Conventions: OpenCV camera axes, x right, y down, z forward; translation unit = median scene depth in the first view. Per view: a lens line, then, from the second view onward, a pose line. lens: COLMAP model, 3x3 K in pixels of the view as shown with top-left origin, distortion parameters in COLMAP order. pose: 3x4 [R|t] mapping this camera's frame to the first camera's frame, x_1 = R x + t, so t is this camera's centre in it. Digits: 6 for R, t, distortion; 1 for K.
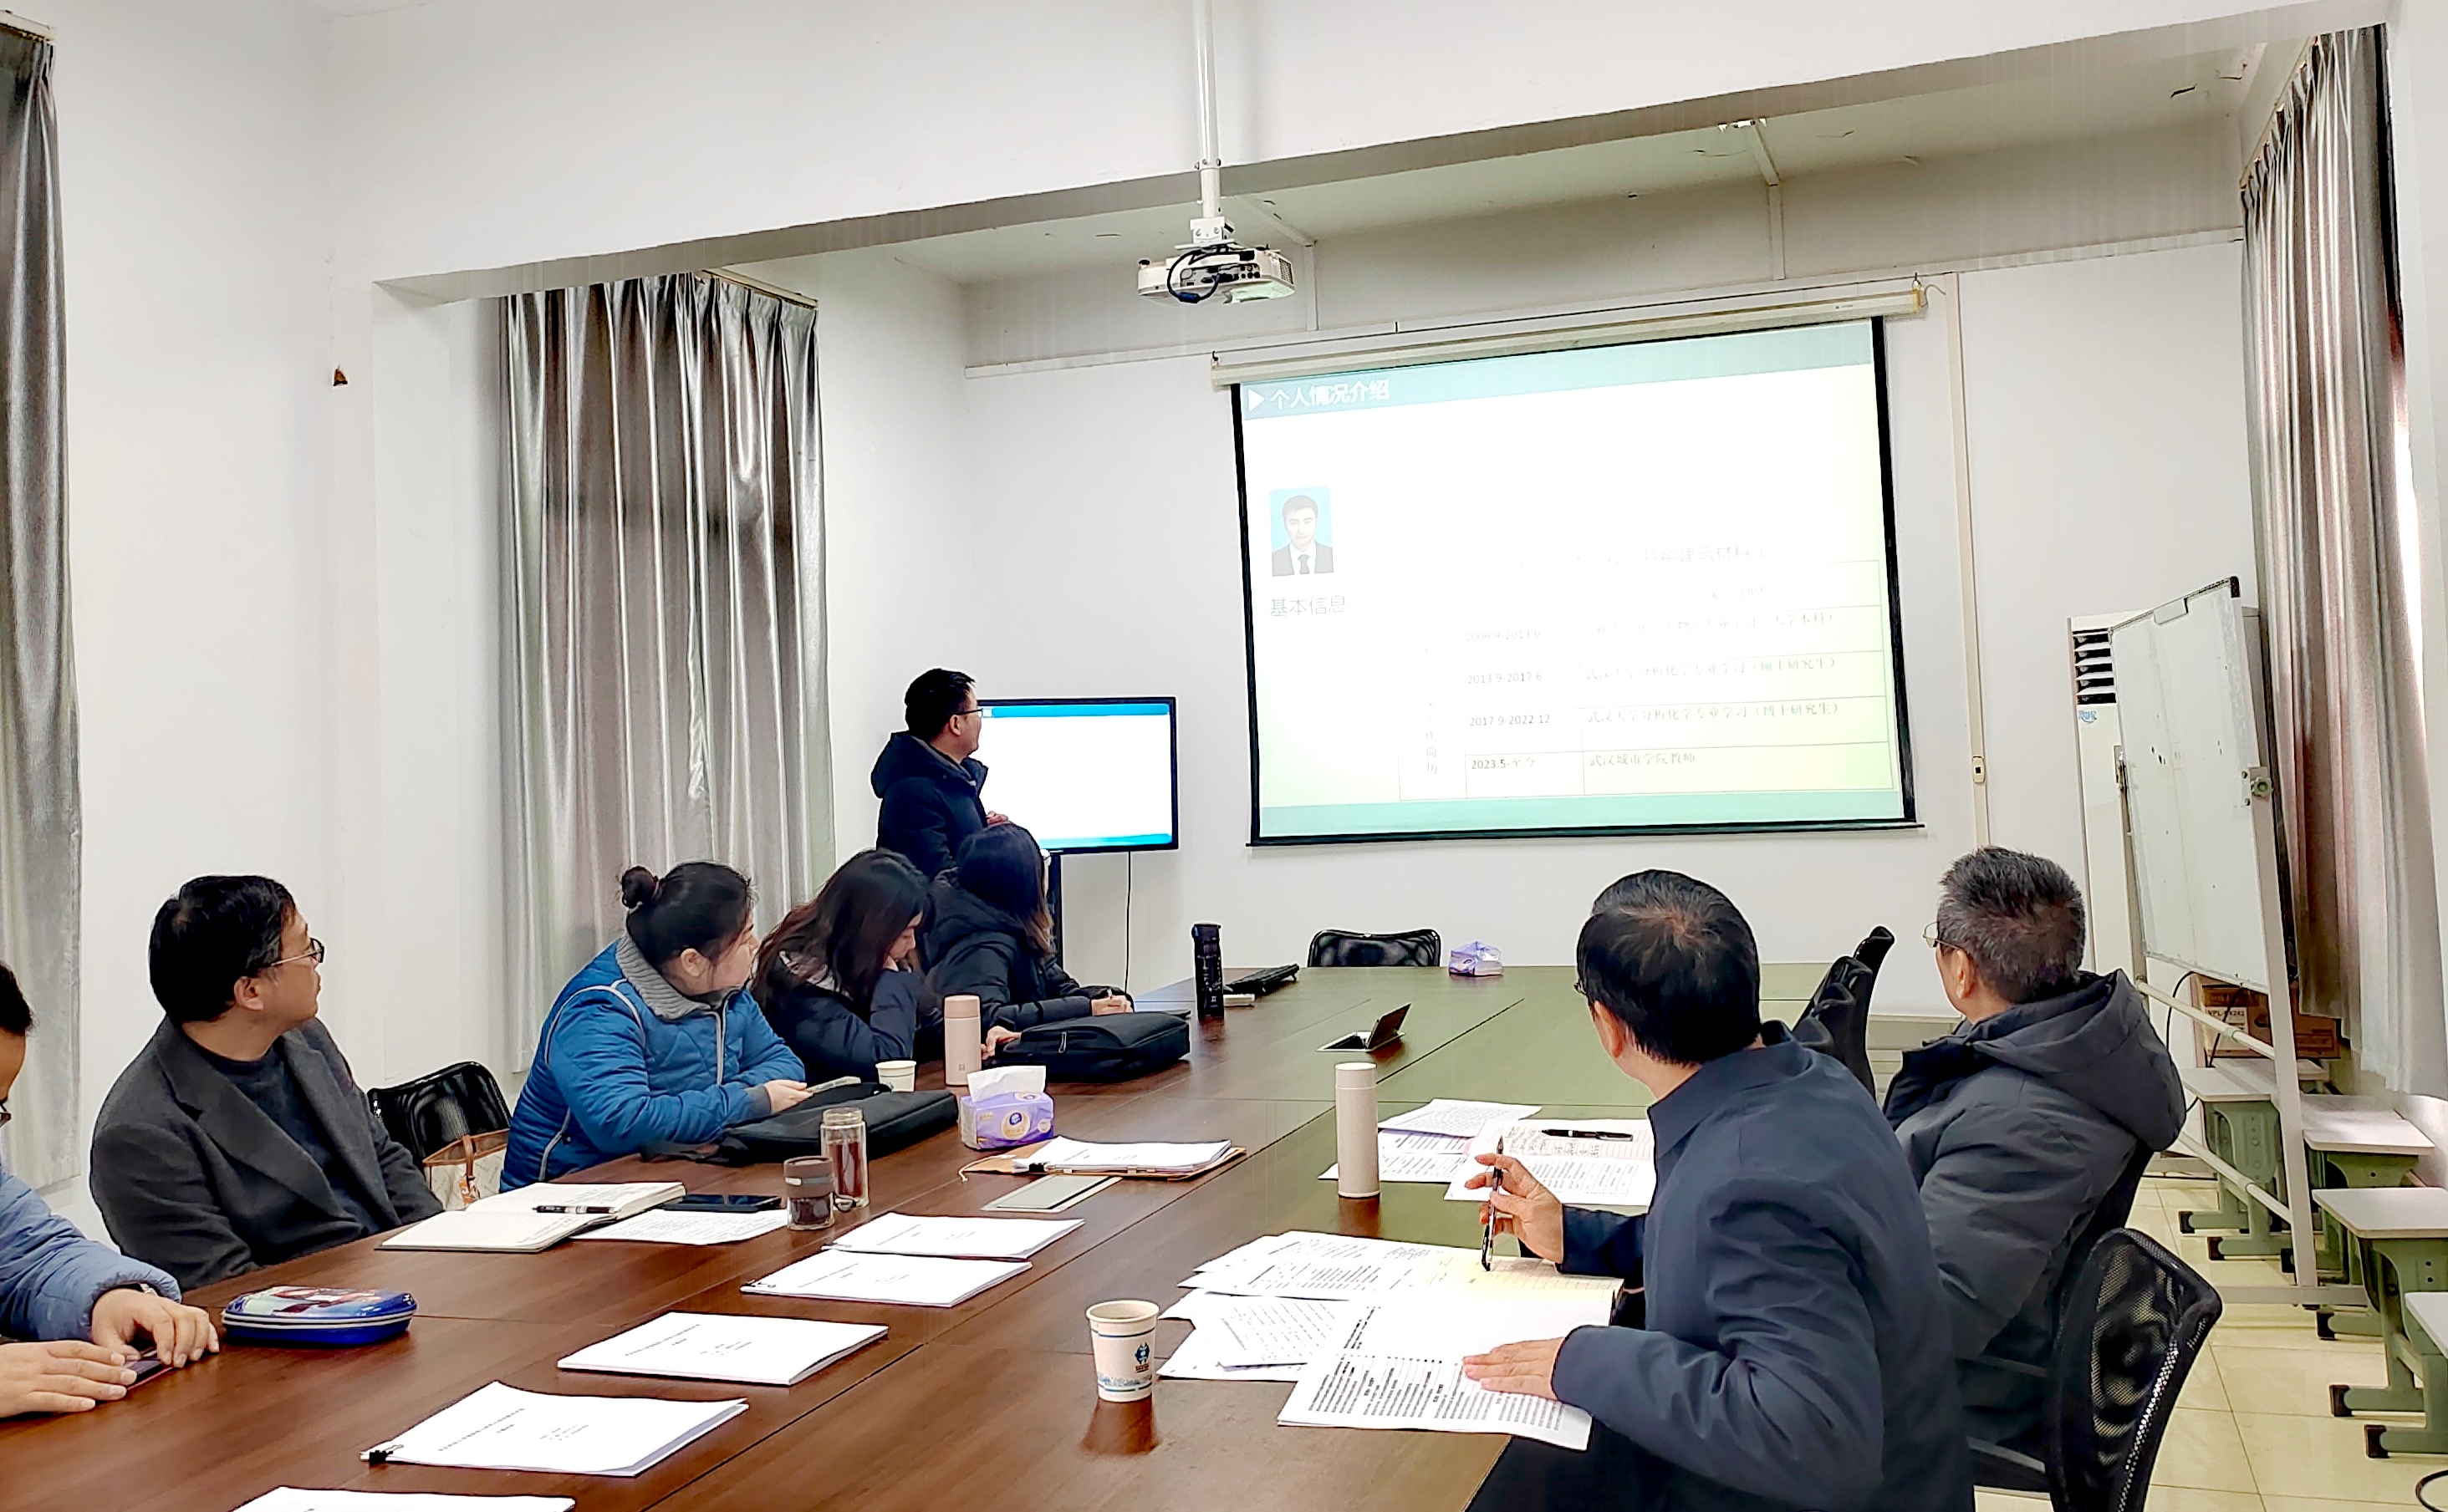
lens RADIAL K [[1879.7, 0, 1224.0], [0, 1879.7, 756.0], [0, 0, 1]] dist [0.000036, 0.000845]
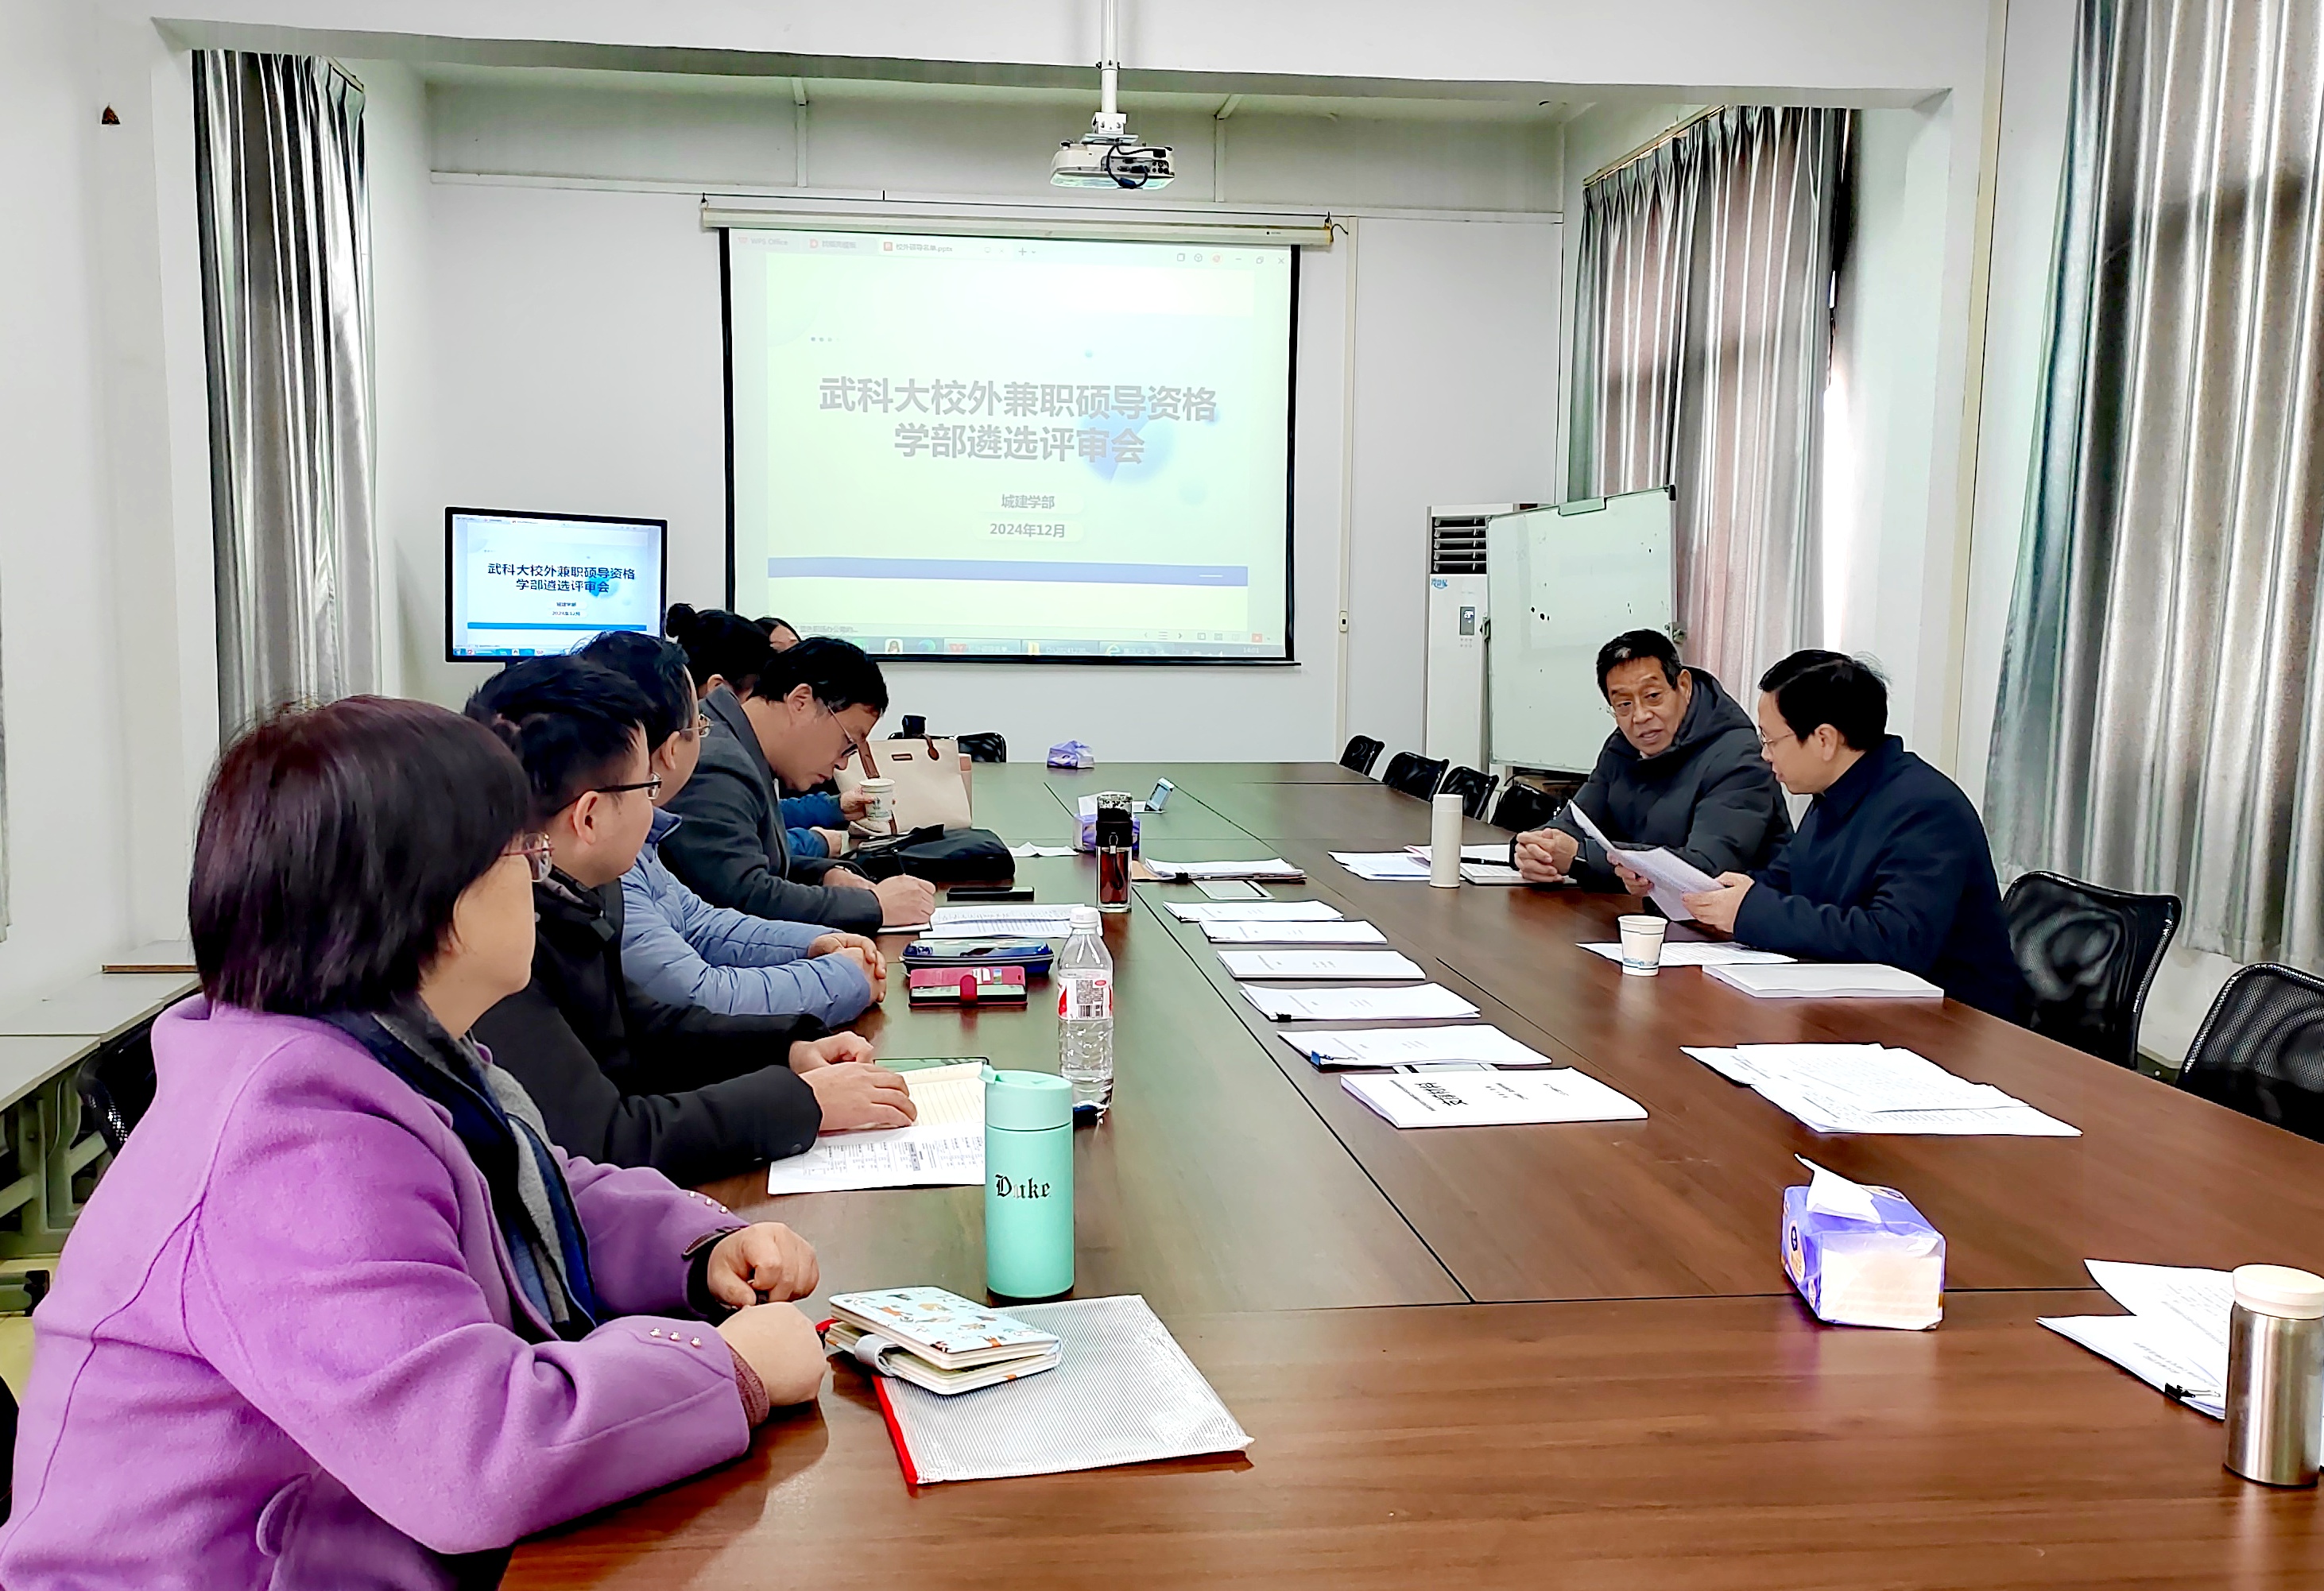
lens RADIAL K [[1645.8, 0, 1162.0], [0, 1645.8, 795.5], [0, 0, 1]] dist [0.036002, -0.001622]
pose [[0.931243, 0.008786, 0.364294, -0.176465], [-0.052539, 0.992501, 0.110367, 0.011410], [-0.360593, -0.121918, 0.924721, -0.012206]]
